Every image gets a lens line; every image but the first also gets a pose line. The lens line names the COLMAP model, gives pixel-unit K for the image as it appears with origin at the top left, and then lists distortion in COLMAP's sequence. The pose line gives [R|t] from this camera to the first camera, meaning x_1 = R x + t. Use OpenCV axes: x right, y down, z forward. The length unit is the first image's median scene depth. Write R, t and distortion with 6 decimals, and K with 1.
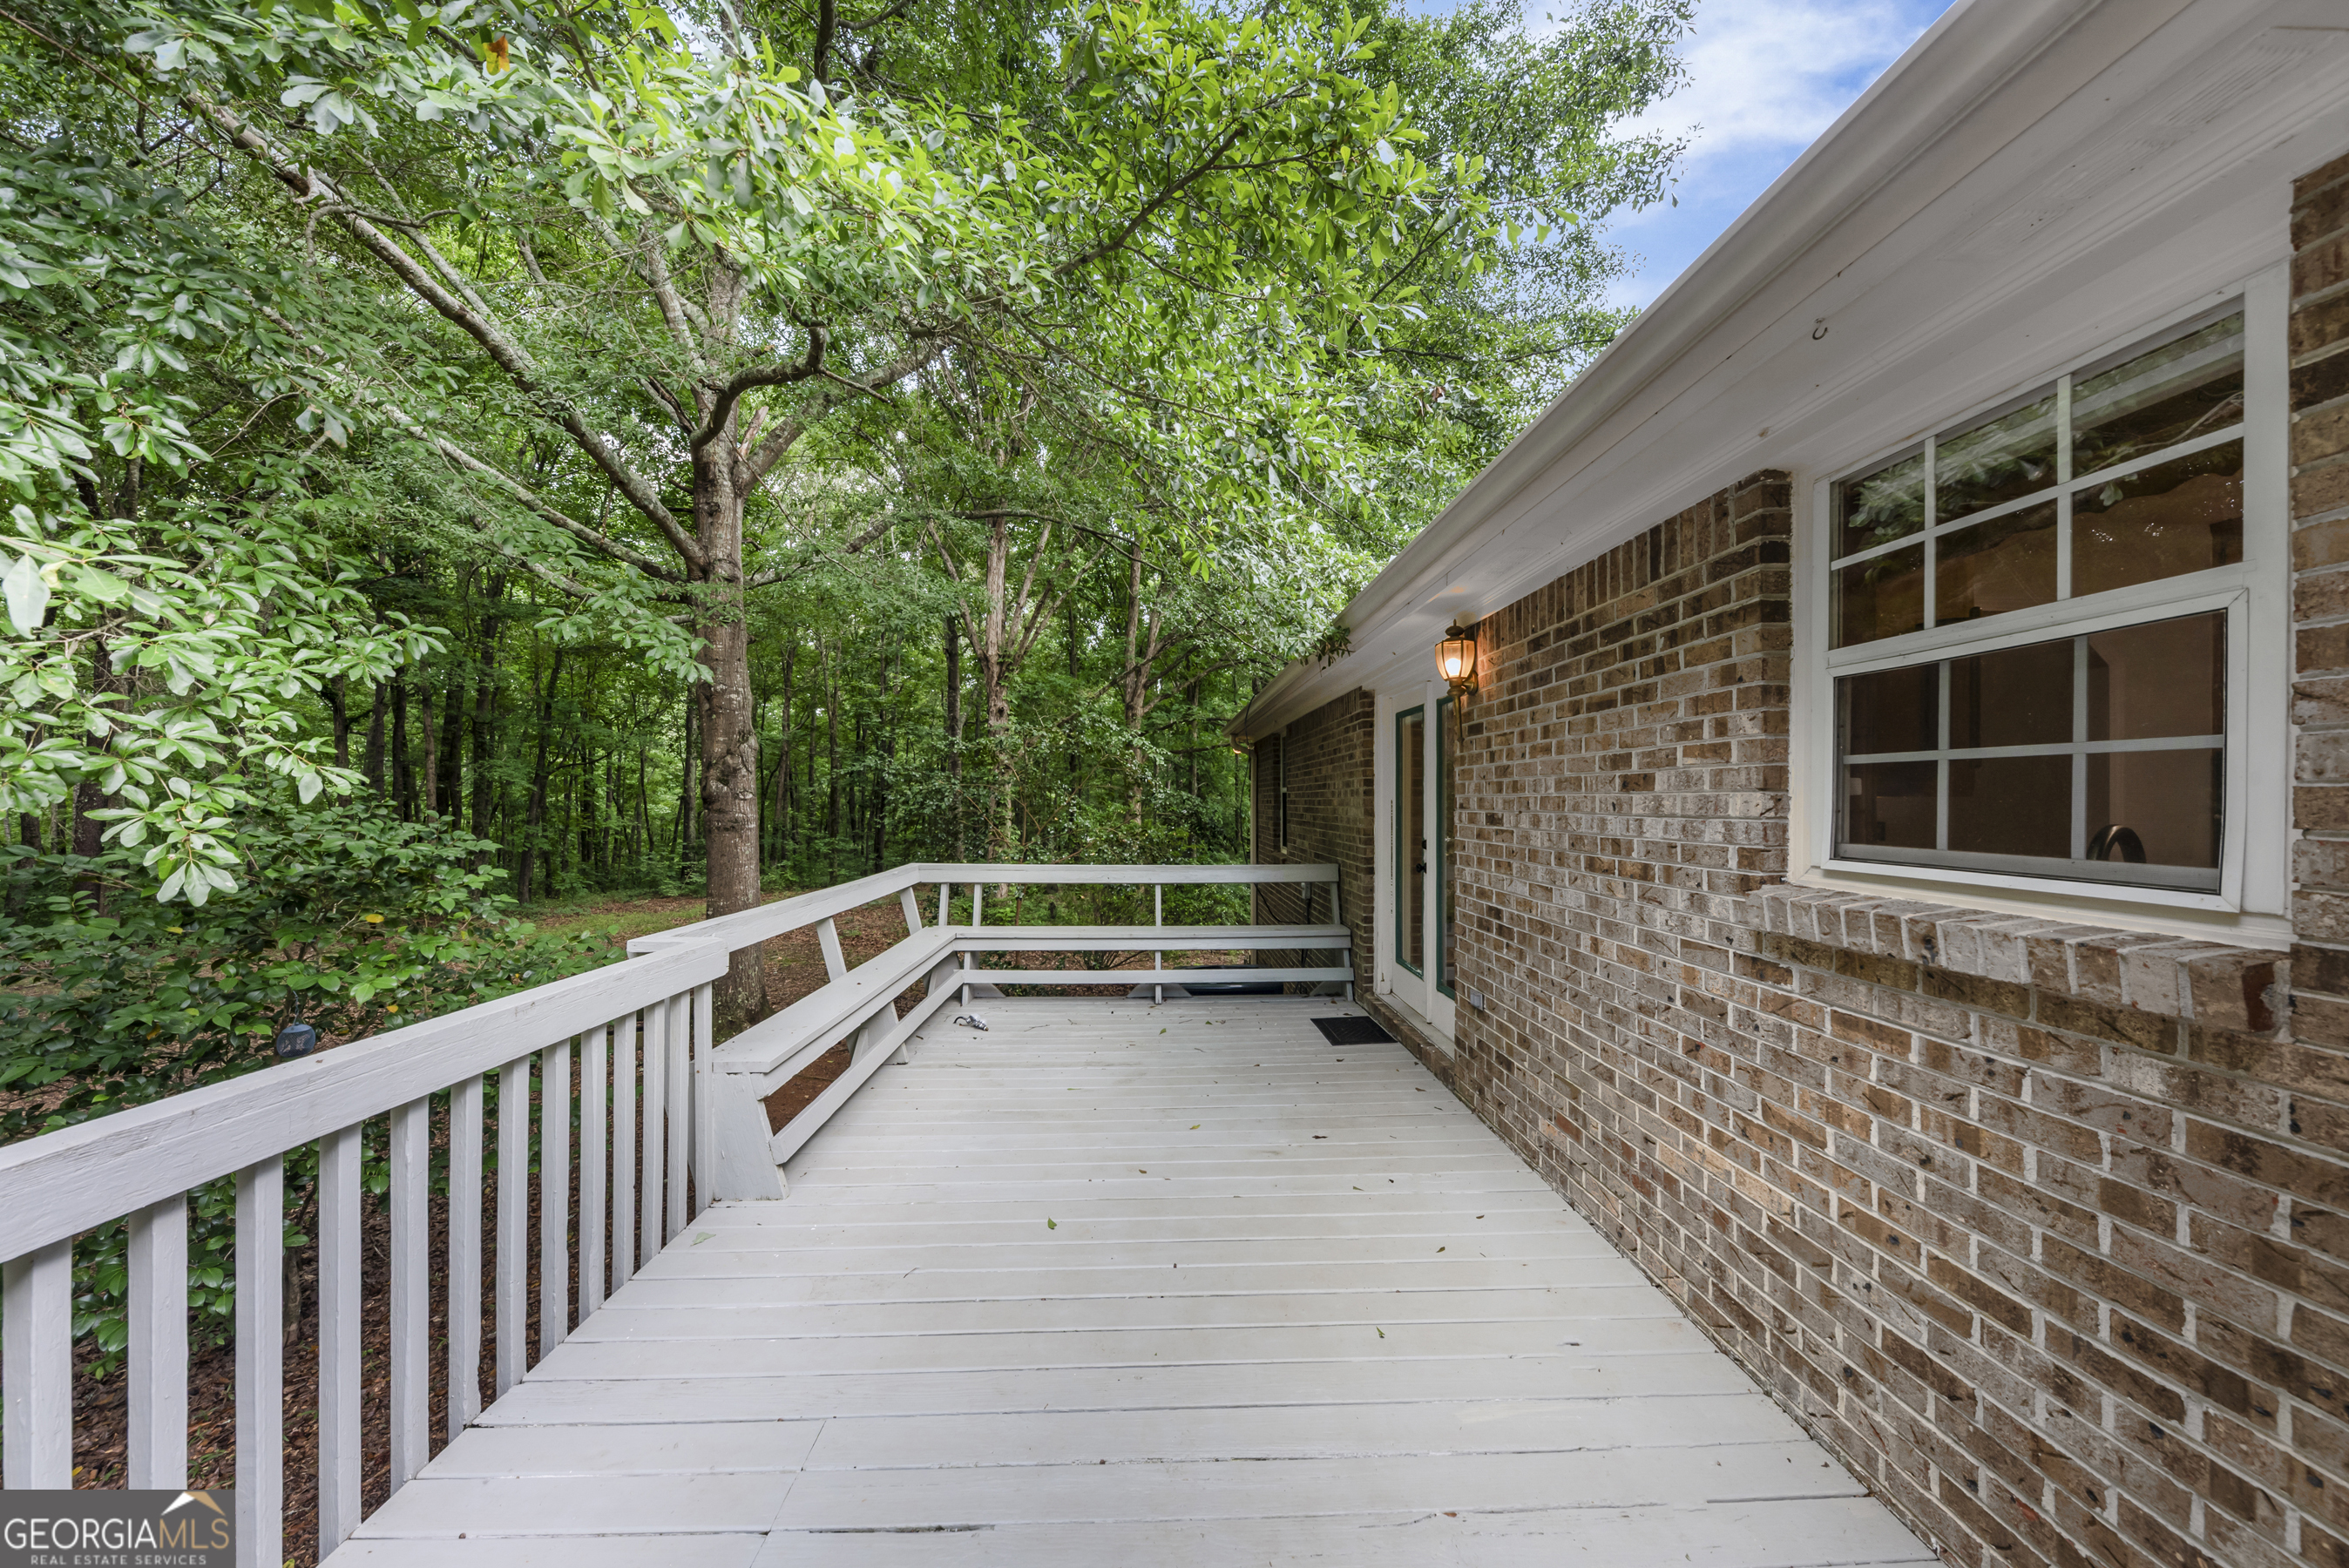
lens RADIAL K [[804.2, 0, 1175.9], [0, 804.2, 801.0], [0, 0, 1]] dist [0.000714, -0.000008]
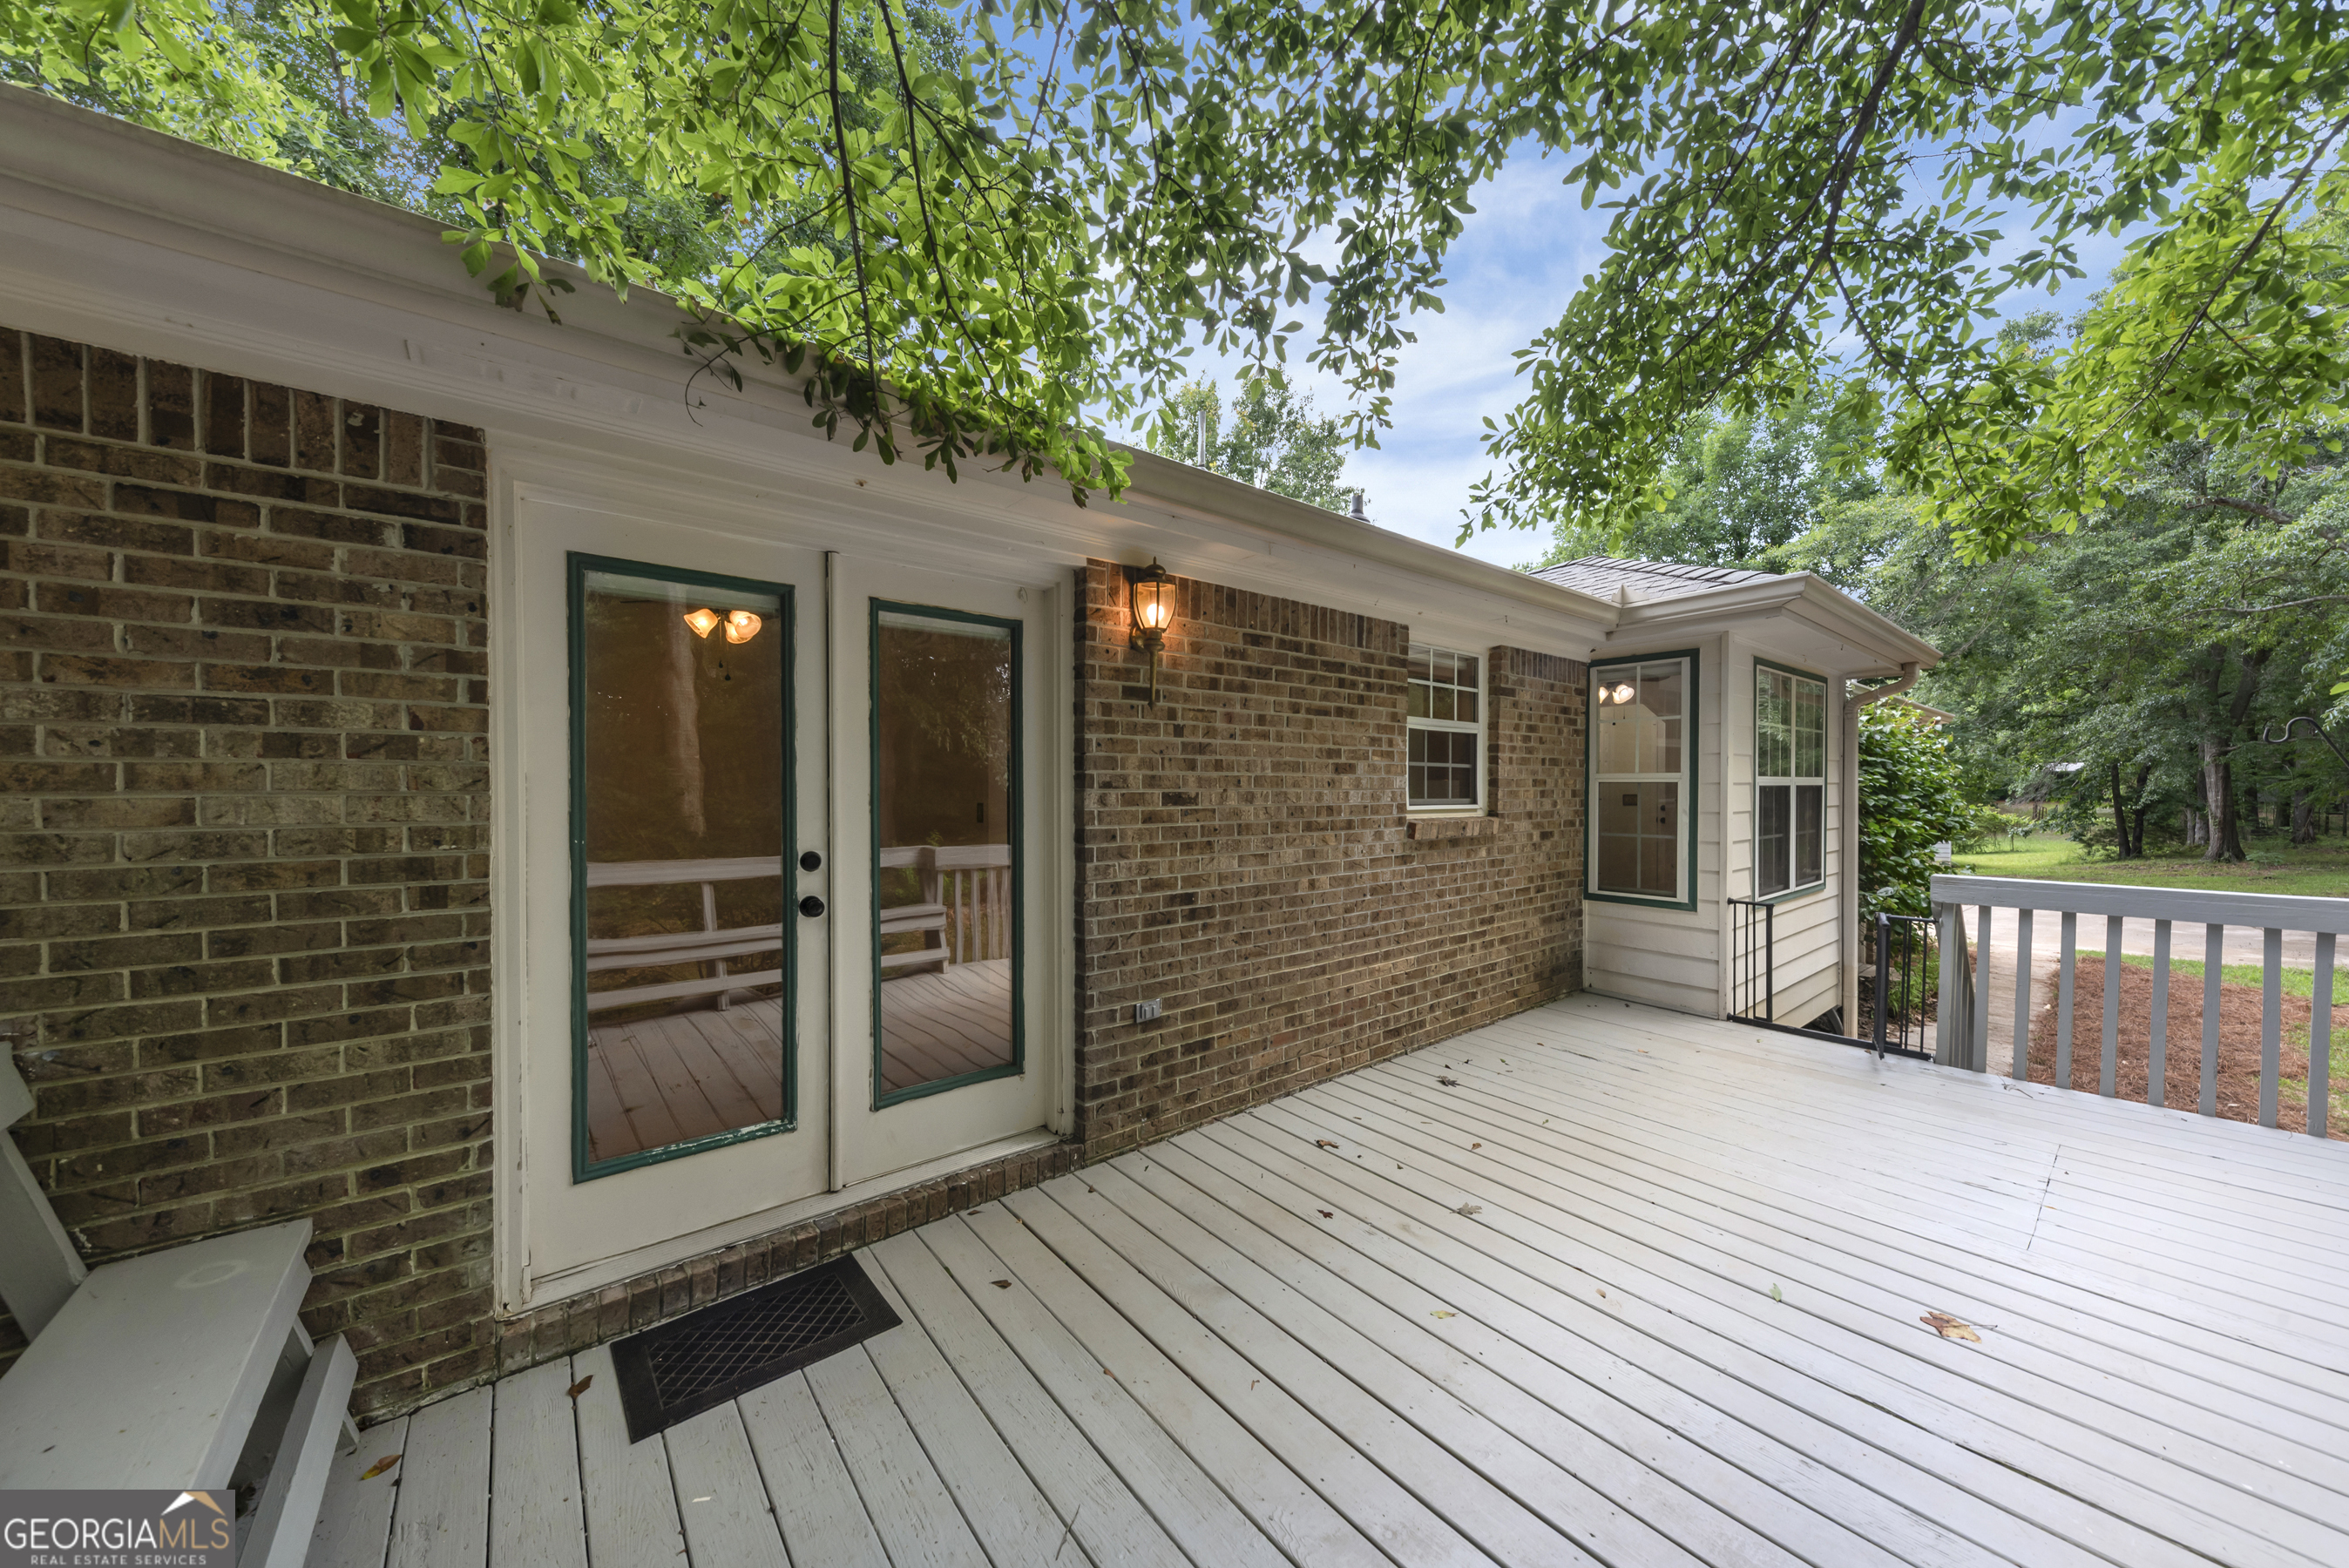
lens RADIAL K [[804.2, 0, 1174.0], [0, 804.2, 787.0], [0, 0, 1]] dist [0.000714, -0.000008]
pose [[-0.606353, -0.008434, 0.795151, -0.509344], [-0.004374, 0.999964, 0.007271, 0.003543], [-0.795184, 0.000931, -0.606368, 2.385818]]
